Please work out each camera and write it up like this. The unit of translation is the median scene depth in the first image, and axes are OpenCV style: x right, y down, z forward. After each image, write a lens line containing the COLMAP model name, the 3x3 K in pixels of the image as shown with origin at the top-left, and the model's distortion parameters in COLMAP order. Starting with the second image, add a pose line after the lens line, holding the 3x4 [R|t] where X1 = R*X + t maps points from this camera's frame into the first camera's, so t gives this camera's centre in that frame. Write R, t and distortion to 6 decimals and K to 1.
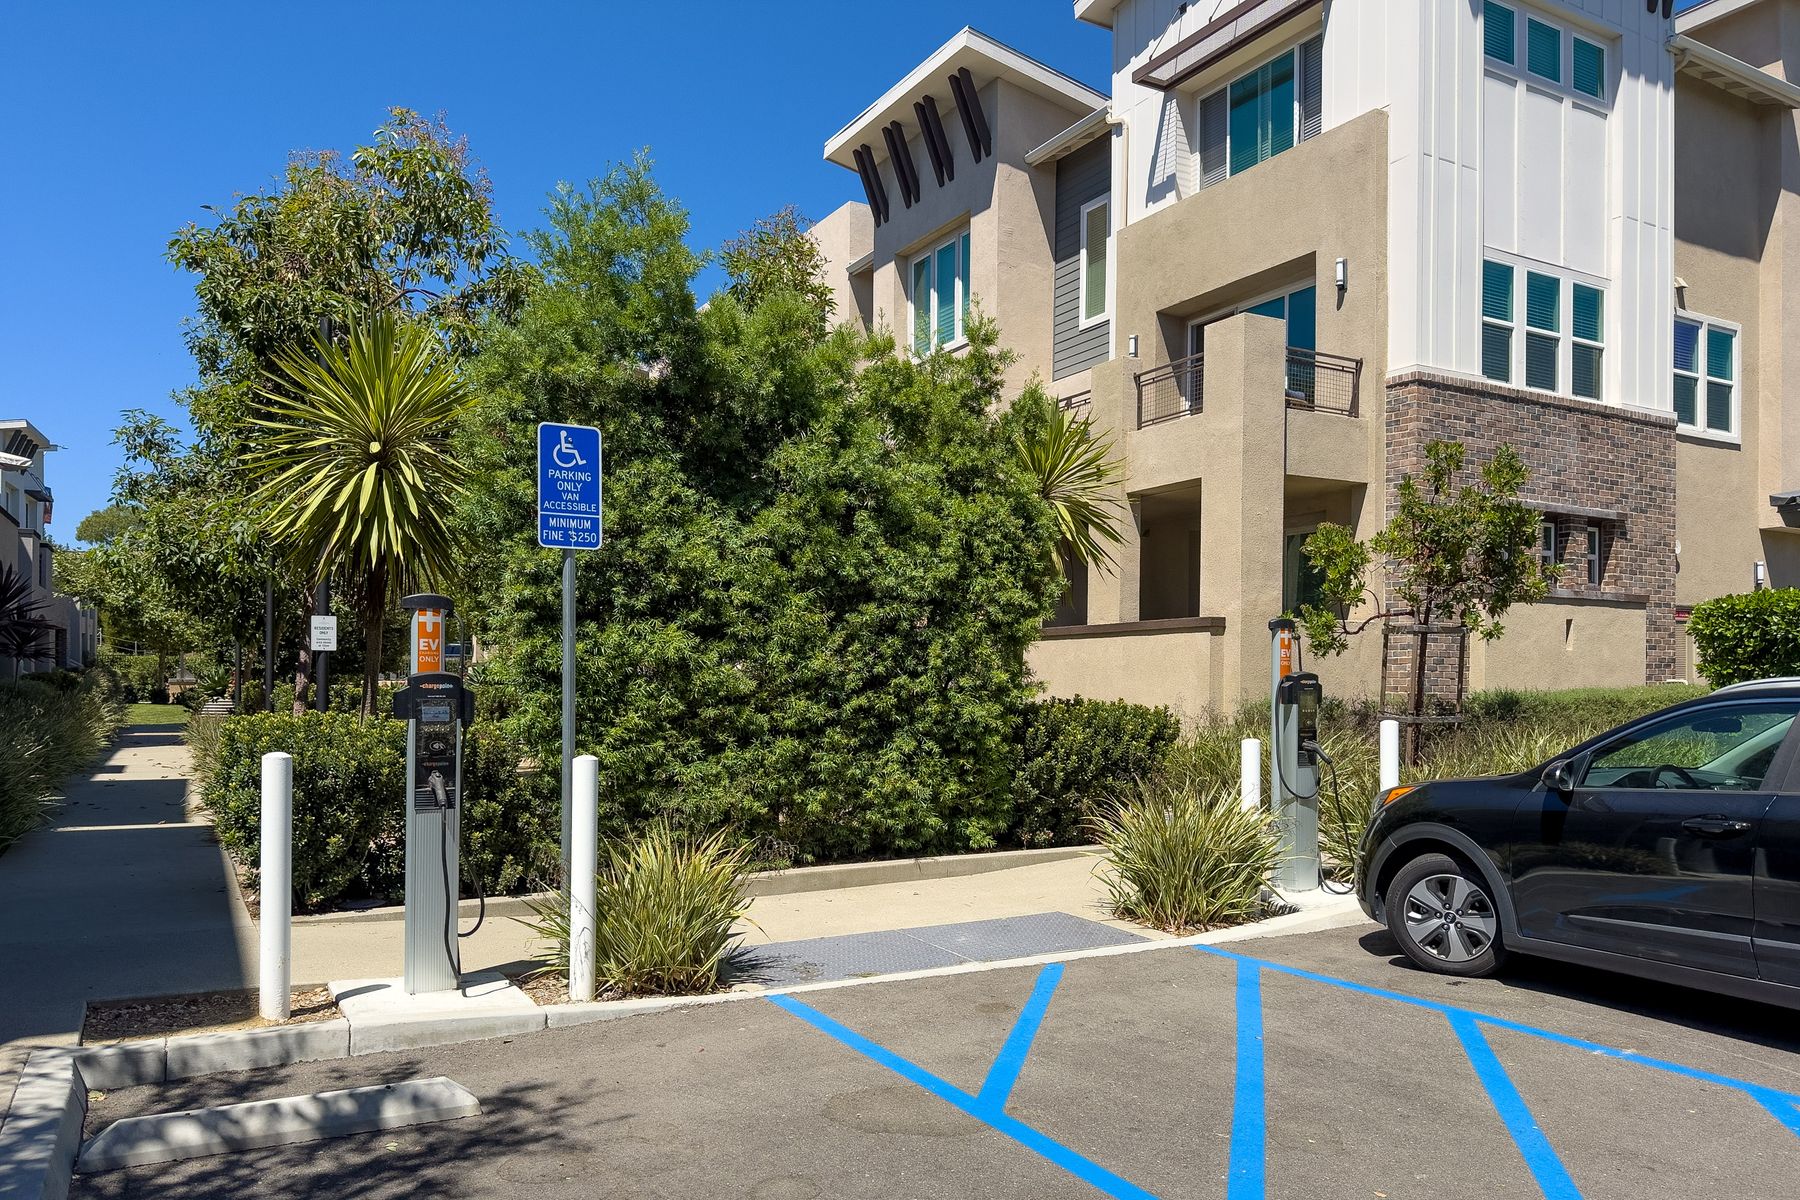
lens RADIAL K [[1257.9, 0, 881.8], [0, 1257.9, 691.5], [0, 0, 1]] dist [0.002801, -0.004331]
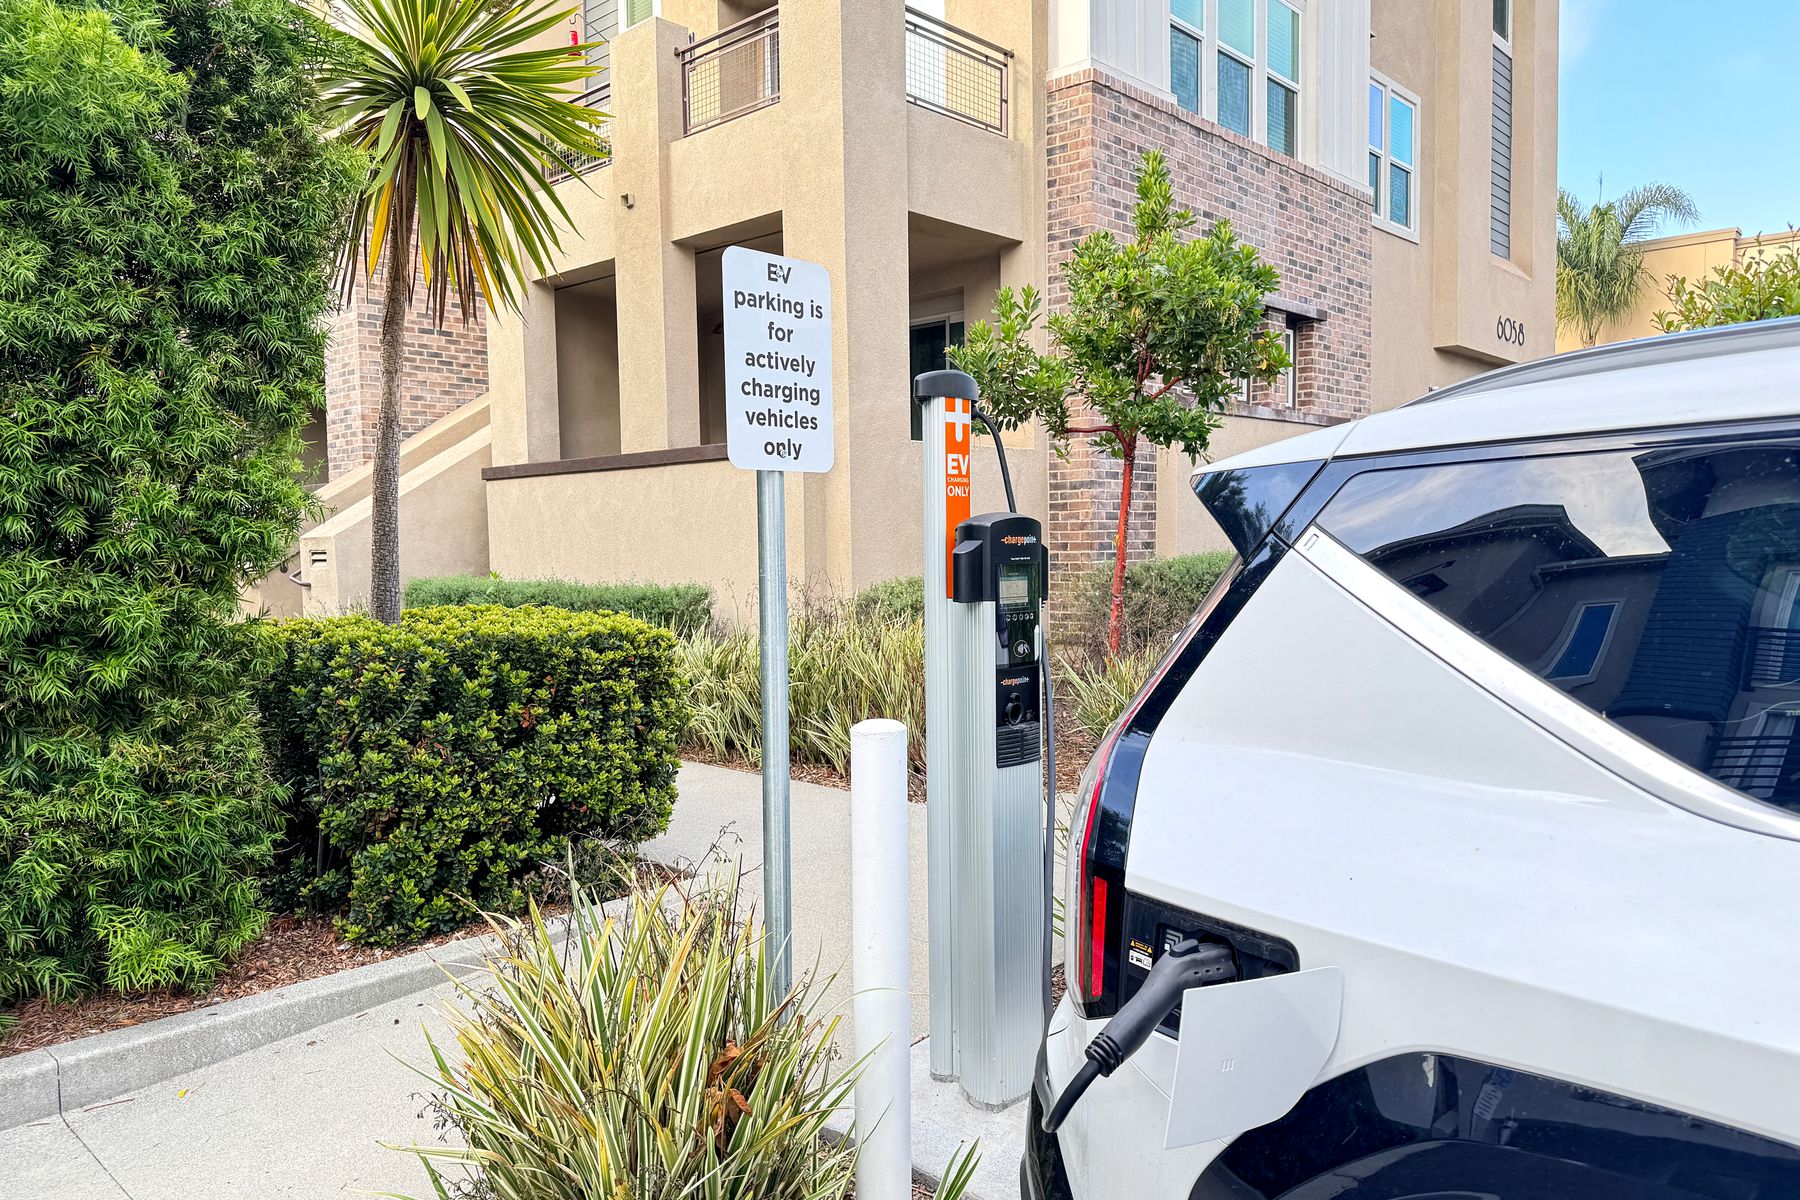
lens RADIAL K [[1244.9, 0, 898.8], [0, 1244.9, 603.4], [0, 0, 1]] dist [-0.000638, -0.000154]
pose [[0.949730, -0.029240, 0.311702, 0.106971], [0.014818, 0.998711, 0.048537, -0.004177], [-0.312720, -0.041478, 0.948939, 0.371198]]
